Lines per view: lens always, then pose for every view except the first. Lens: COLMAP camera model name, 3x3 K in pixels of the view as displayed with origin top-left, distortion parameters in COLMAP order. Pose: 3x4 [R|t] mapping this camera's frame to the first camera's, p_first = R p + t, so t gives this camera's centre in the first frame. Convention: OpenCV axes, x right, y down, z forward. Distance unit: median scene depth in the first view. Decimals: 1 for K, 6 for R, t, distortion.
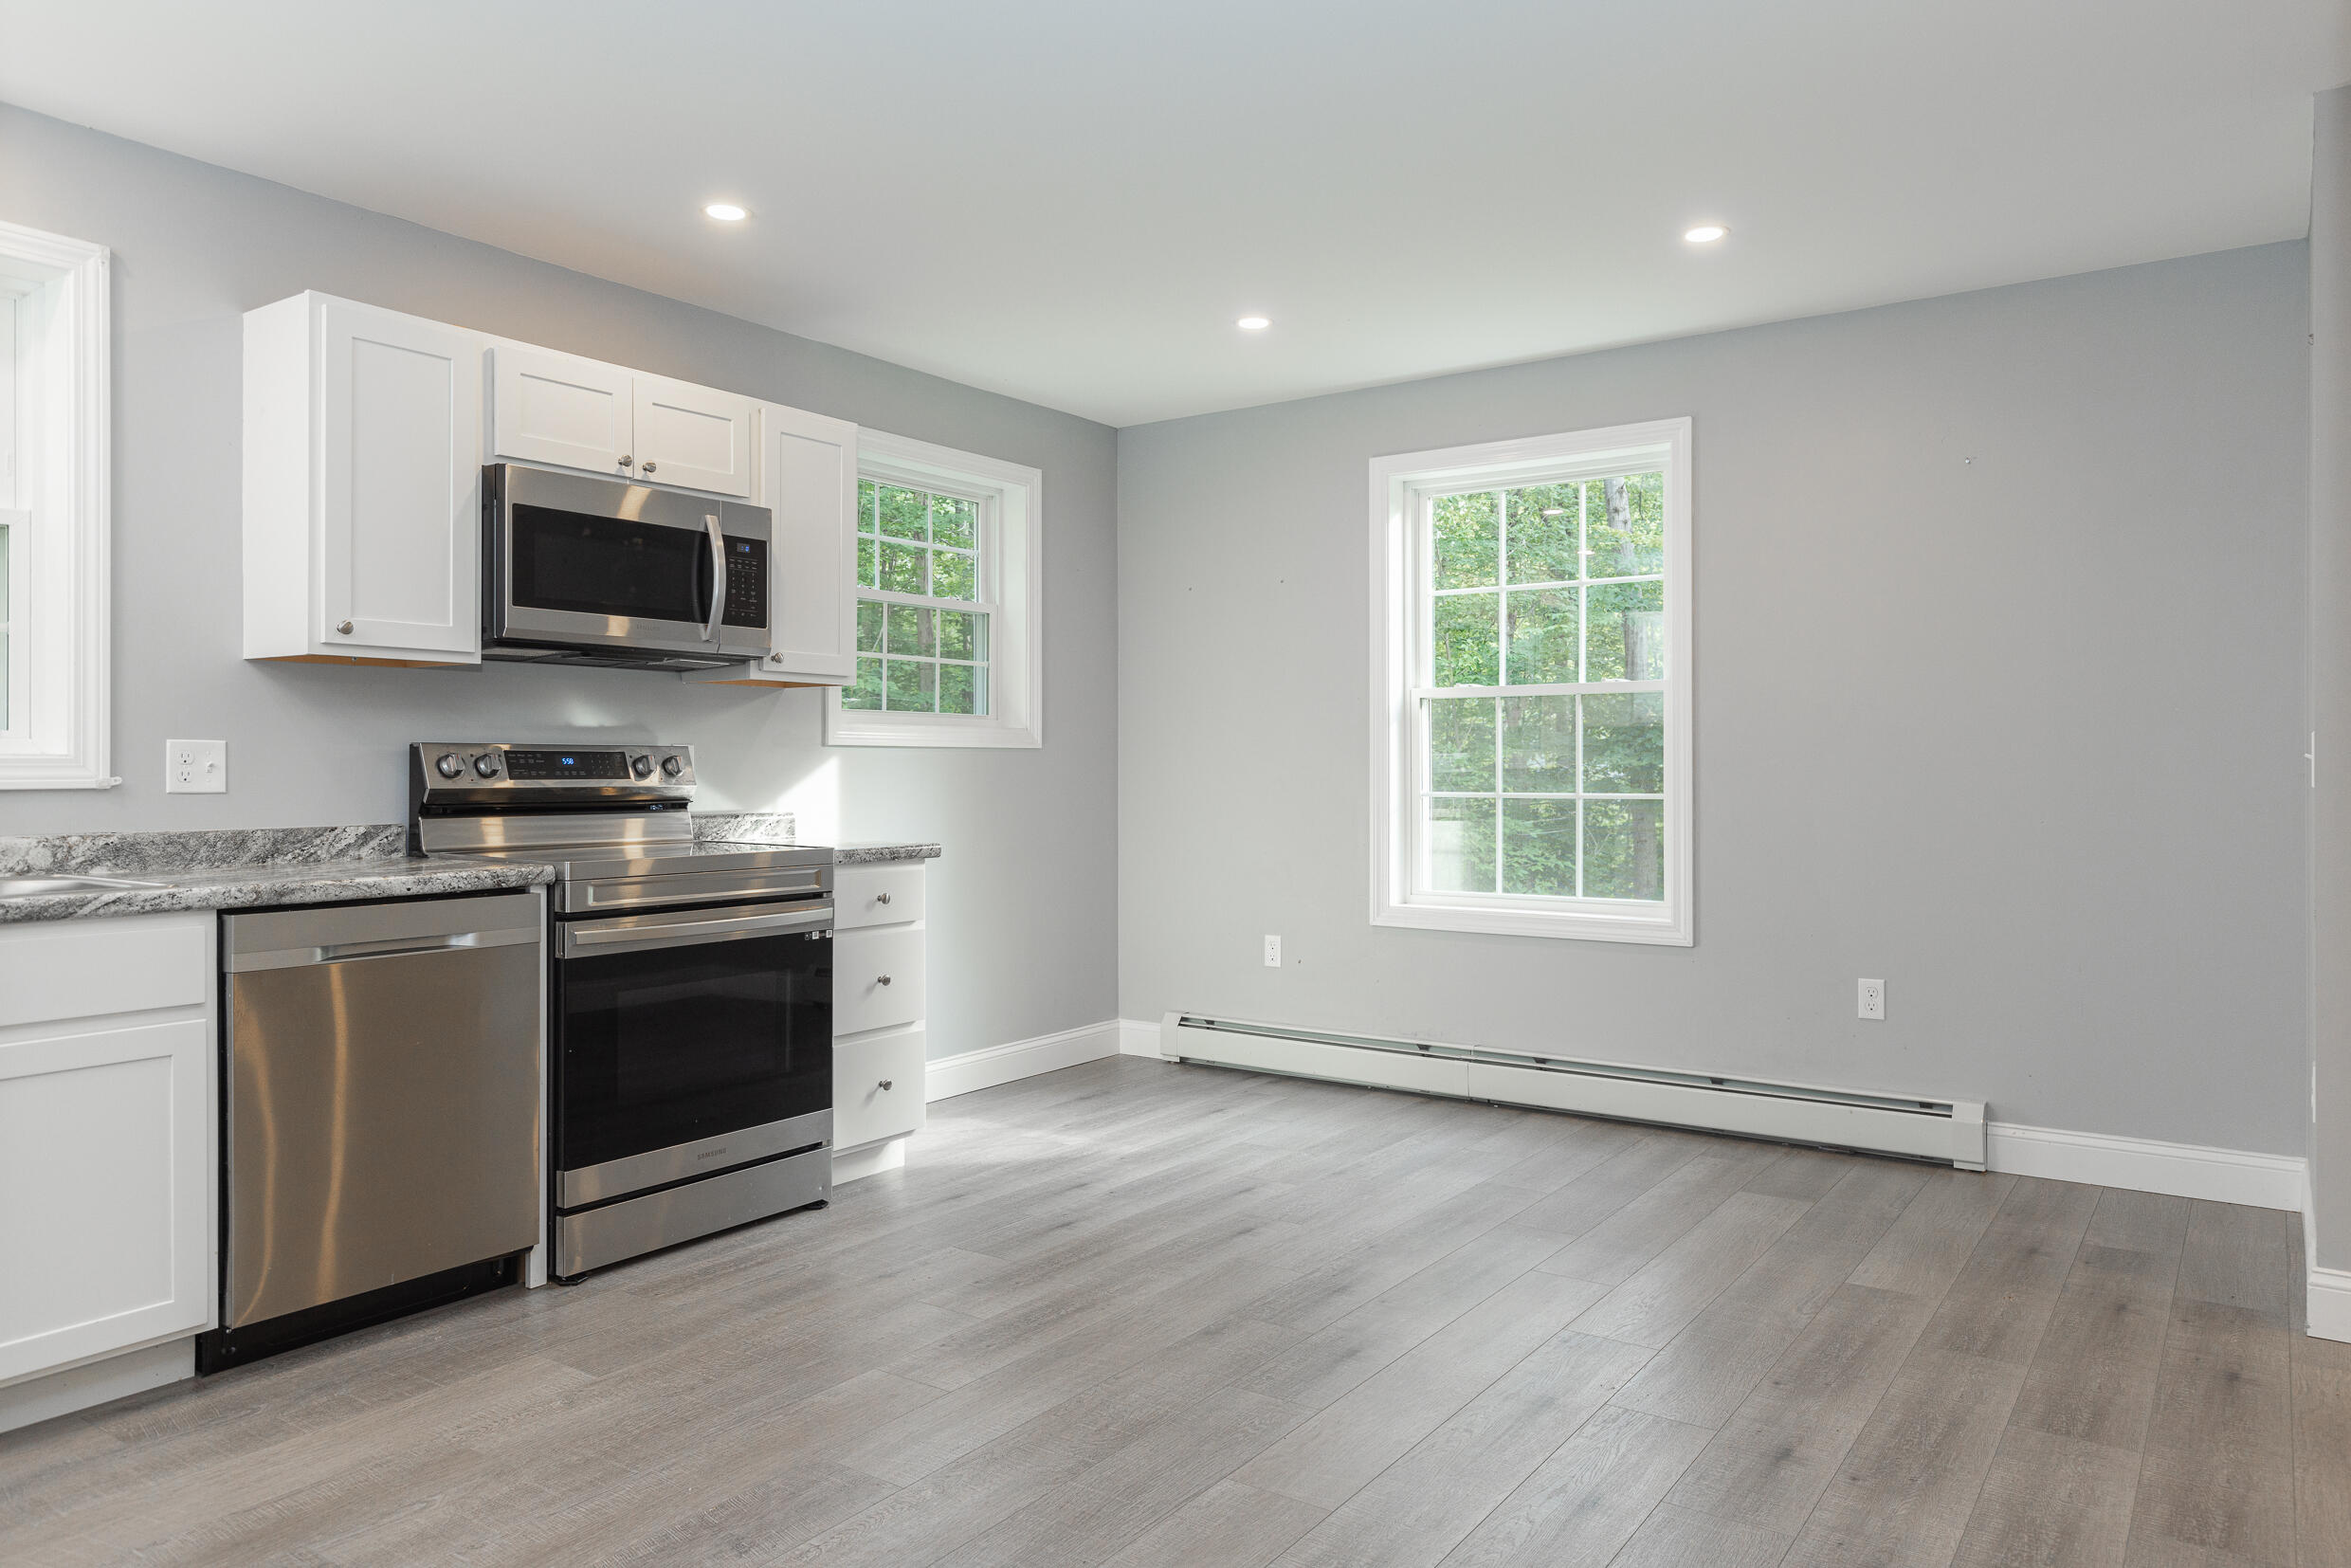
lens RADIAL K [[1570.7, 0, 1190.6], [0, 1570.7, 777.4], [0, 0, 1]] dist [0.001482, 0.000568]
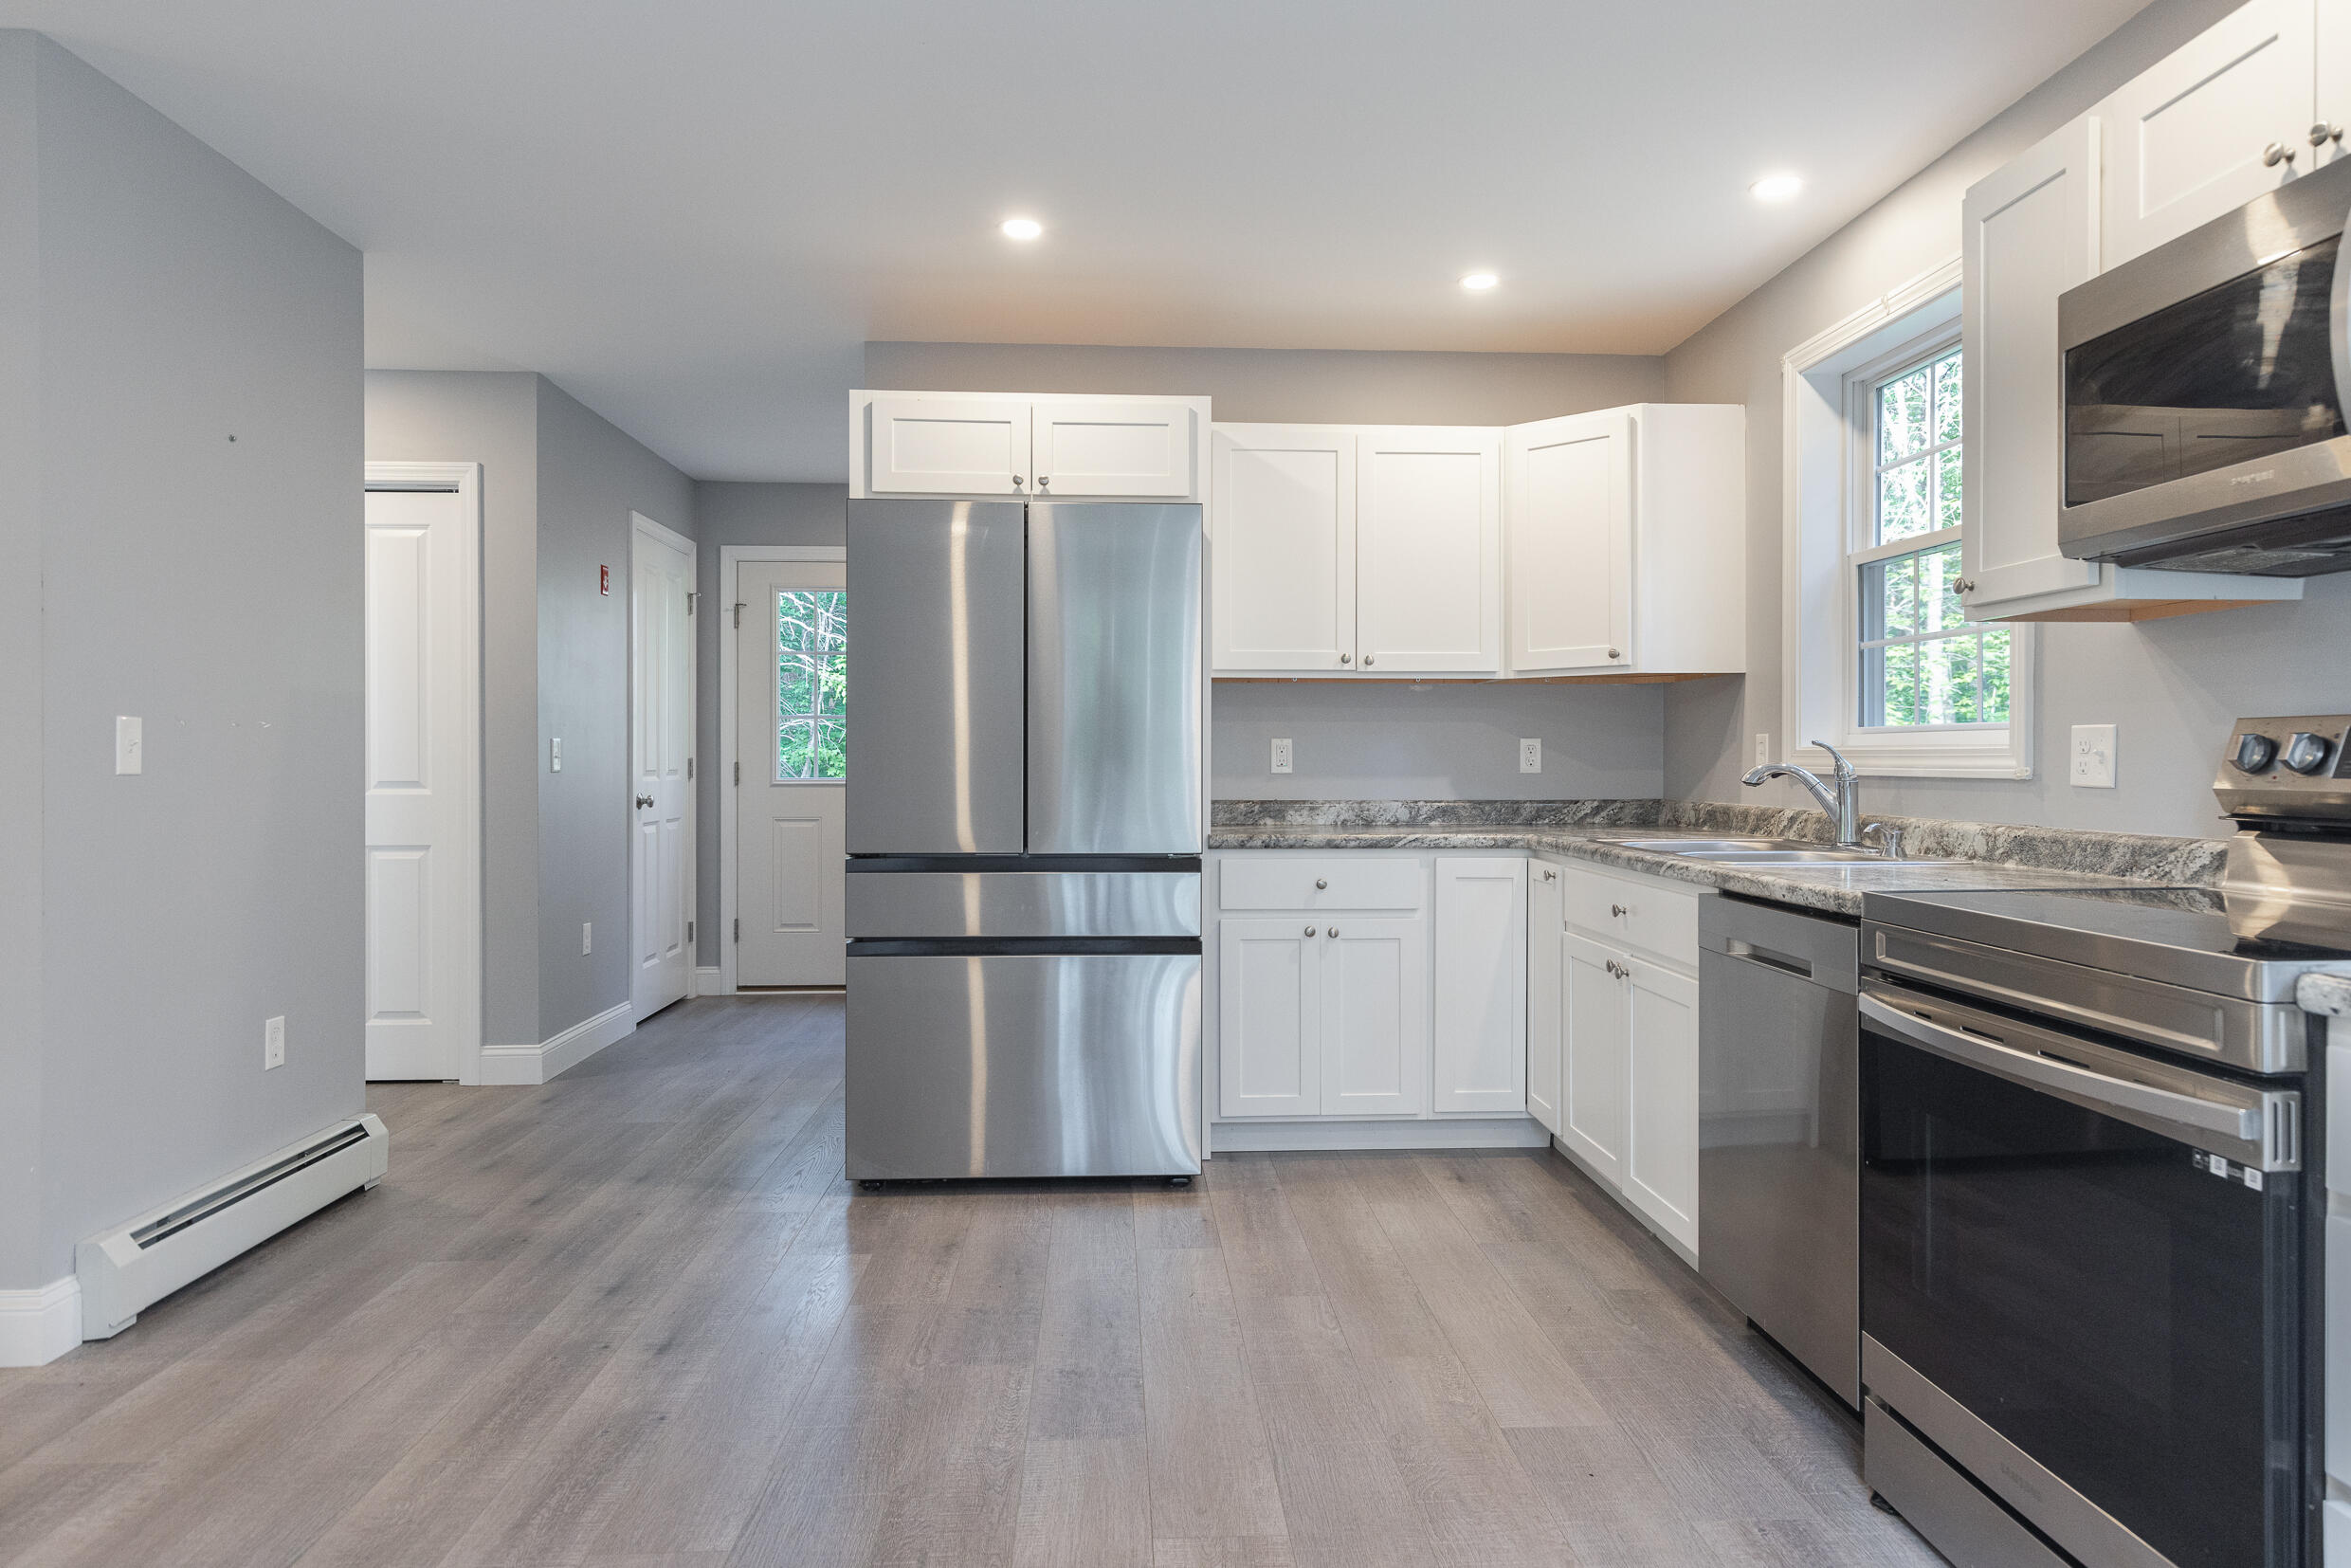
lens RADIAL K [[1403.0, 0, 1191.6], [0, 1403.0, 769.4], [0, 0, 1]] dist [-0.002089, -0.000395]
pose [[-0.778597, 0.004229, -0.627510, 0.215200], [-0.004947, 0.999905, 0.012876, -0.006716], [0.627505, 0.013130, -0.778502, 1.211743]]
